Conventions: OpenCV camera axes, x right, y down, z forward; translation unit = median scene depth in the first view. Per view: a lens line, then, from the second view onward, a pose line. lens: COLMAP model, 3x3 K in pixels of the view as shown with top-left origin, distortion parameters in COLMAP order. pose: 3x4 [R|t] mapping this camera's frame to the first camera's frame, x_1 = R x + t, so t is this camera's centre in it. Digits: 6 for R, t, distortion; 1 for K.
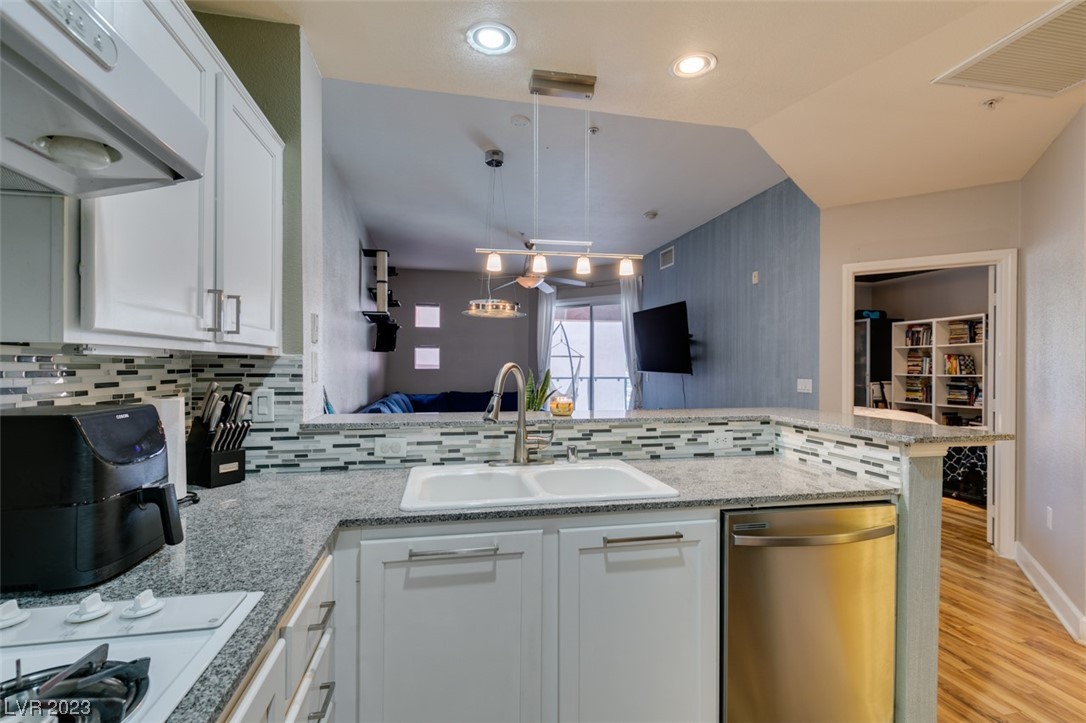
lens RADIAL K [[487.1, 0, 541.2], [0, 487.1, 365.9], [0, 0, 1]] dist [0.001568, -0.000404]
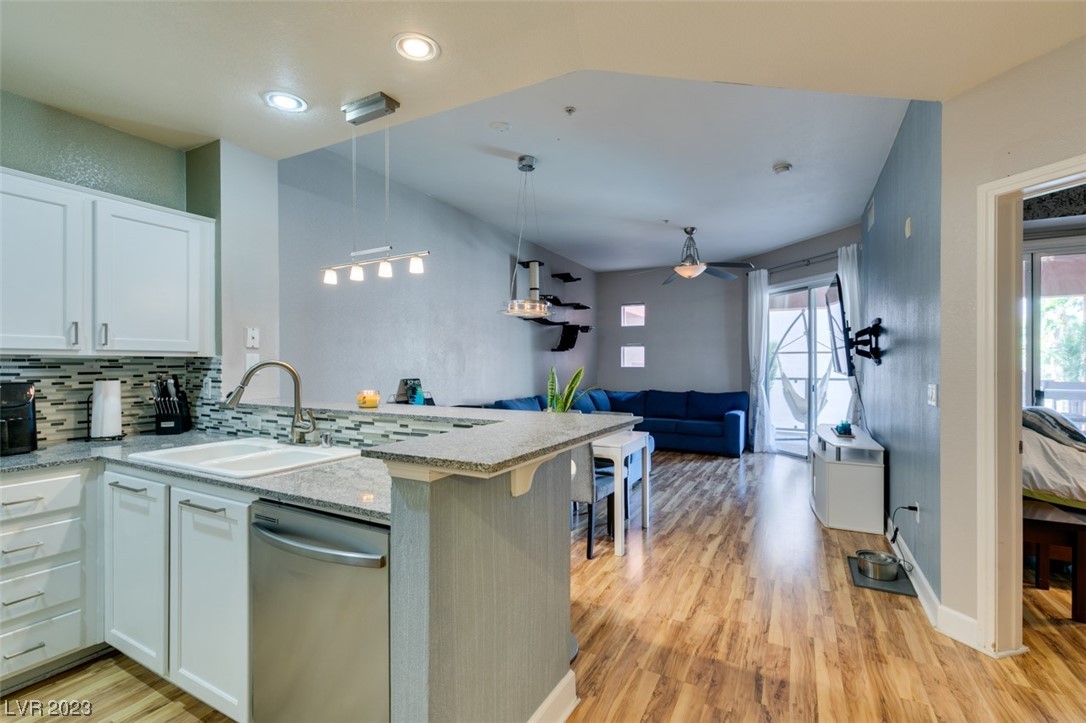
lens RADIAL K [[486.0, 0, 541.8], [0, 486.0, 364.6], [0, 0, 1]] dist [0.005751, -0.001395]
pose [[0.768995, -0.001800, -0.639252, 0.377472], [0.001422, 0.999998, -0.001106, 0.002084], [0.639253, -0.000059, 0.768997, 0.143730]]
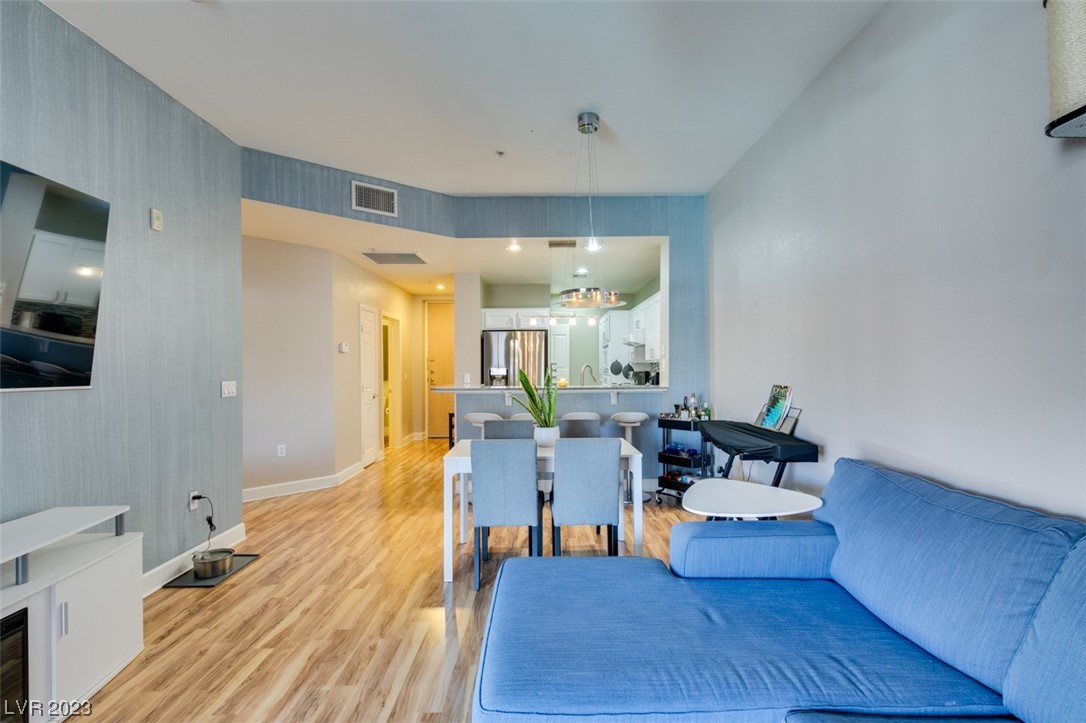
lens RADIAL K [[496.9, 0, 554.4], [0, 496.9, 366.4], [0, 0, 1]] dist [0.004021, -0.000481]
pose [[-0.983388, 0.001300, 0.181511, -0.124757], [0.001626, 0.999997, 0.001650, 0.000453], [-0.181508, 0.001918, -0.983388, 1.197320]]
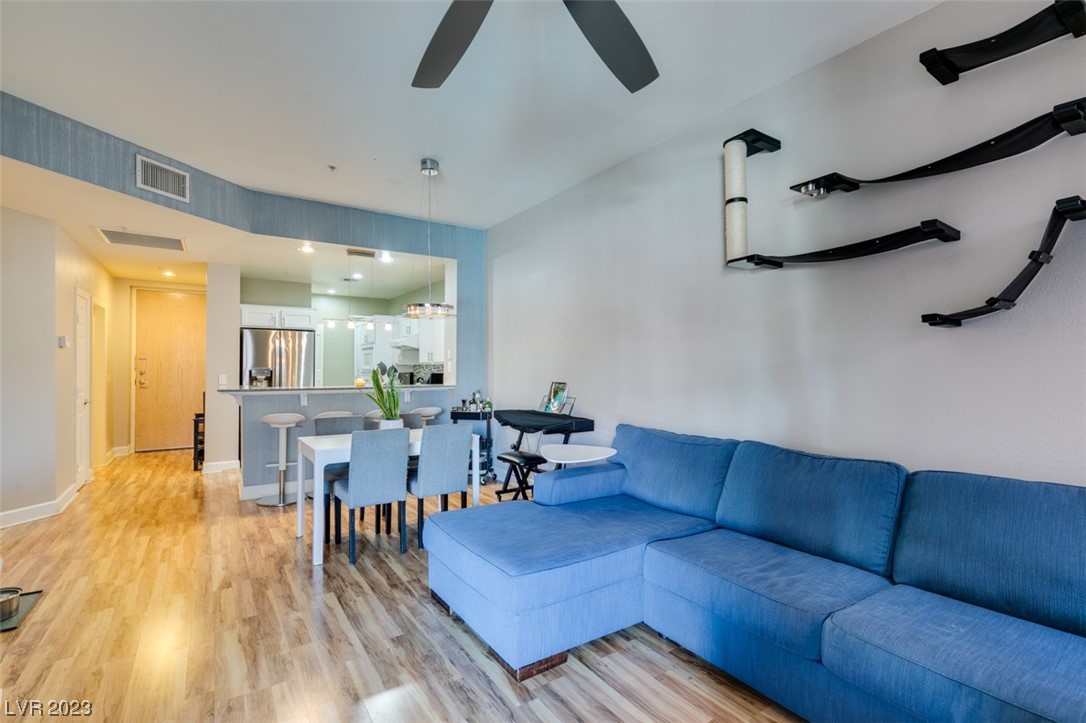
lens RADIAL K [[489.0, 0, 541.7], [0, 489.0, 365.4], [0, 0, 1]] dist [0.004624, -0.000354]
pose [[-0.923960, -0.008384, -0.382398, 0.051002], [-0.006733, 0.999961, -0.005658, 0.001052], [0.382431, -0.002653, -0.923980, 1.314083]]
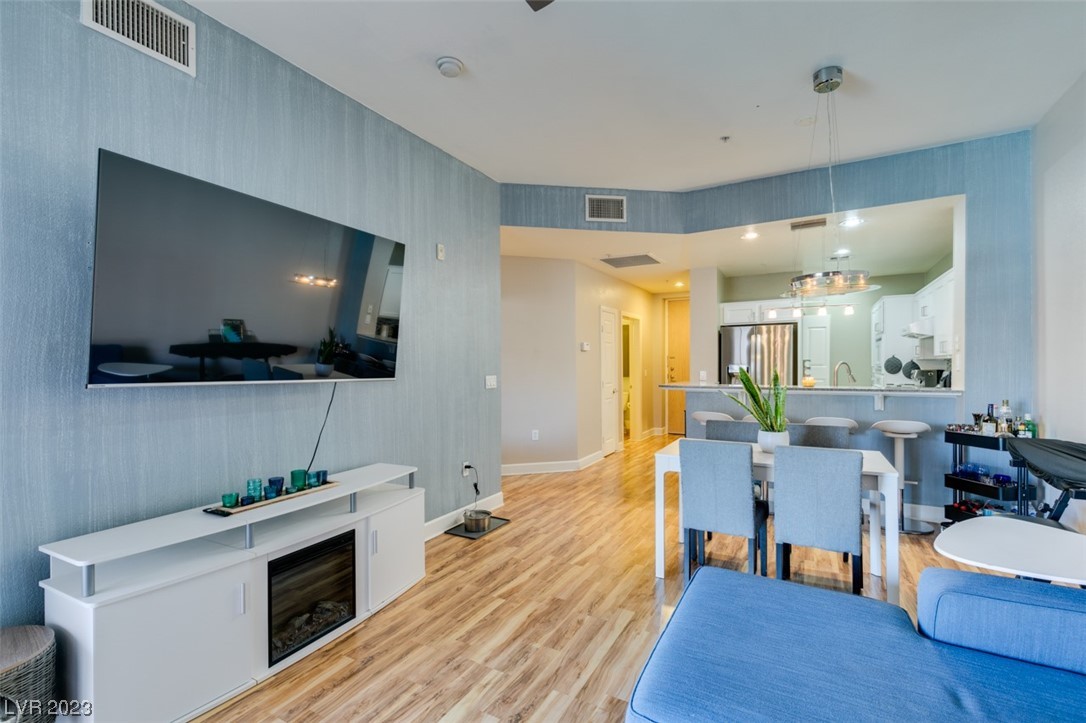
lens RADIAL K [[486.0, 0, 541.8], [0, 486.0, 364.6], [0, 0, 1]] dist [0.005751, -0.001395]
pose [[-0.756421, -0.000915, 0.654085, -0.160197], [0.001899, 0.999992, 0.003596, -0.000165], [-0.654083, 0.003962, -0.756413, 1.175941]]
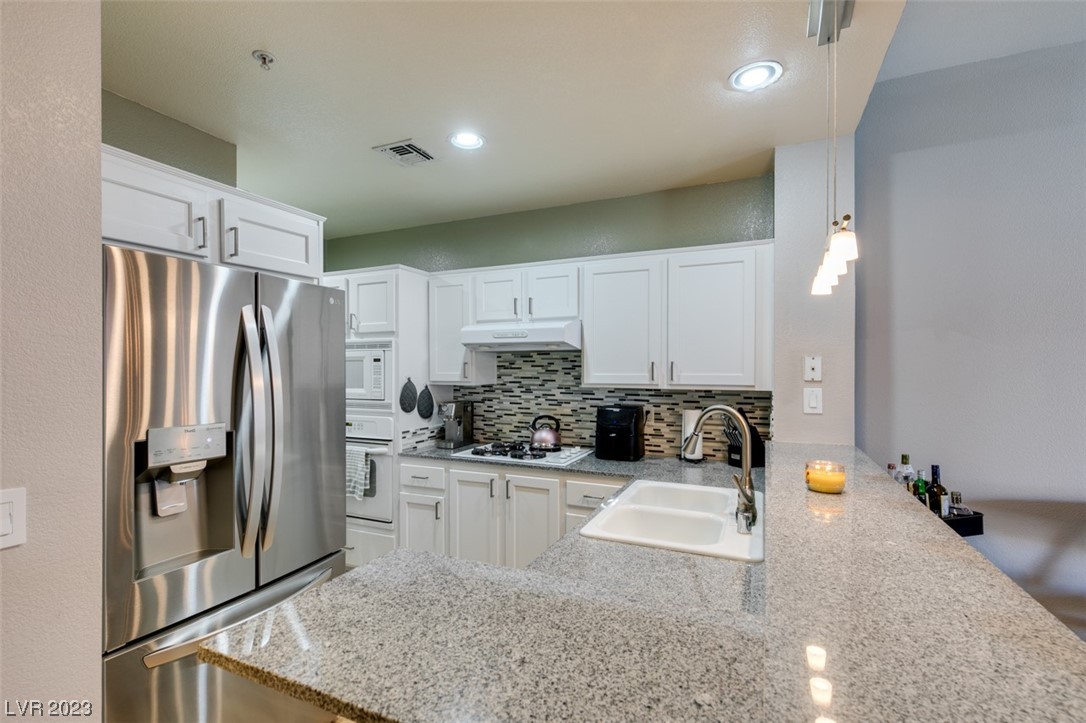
lens RADIAL K [[487.0, 0, 541.6], [0, 487.0, 371.6], [0, 0, 1]] dist [0.005843, -0.000492]
pose [[-0.586740, 0.002114, -0.809773, 0.298562], [-0.003442, 0.999981, 0.005105, -0.024432], [0.809768, 0.005782, -0.586722, 0.386893]]
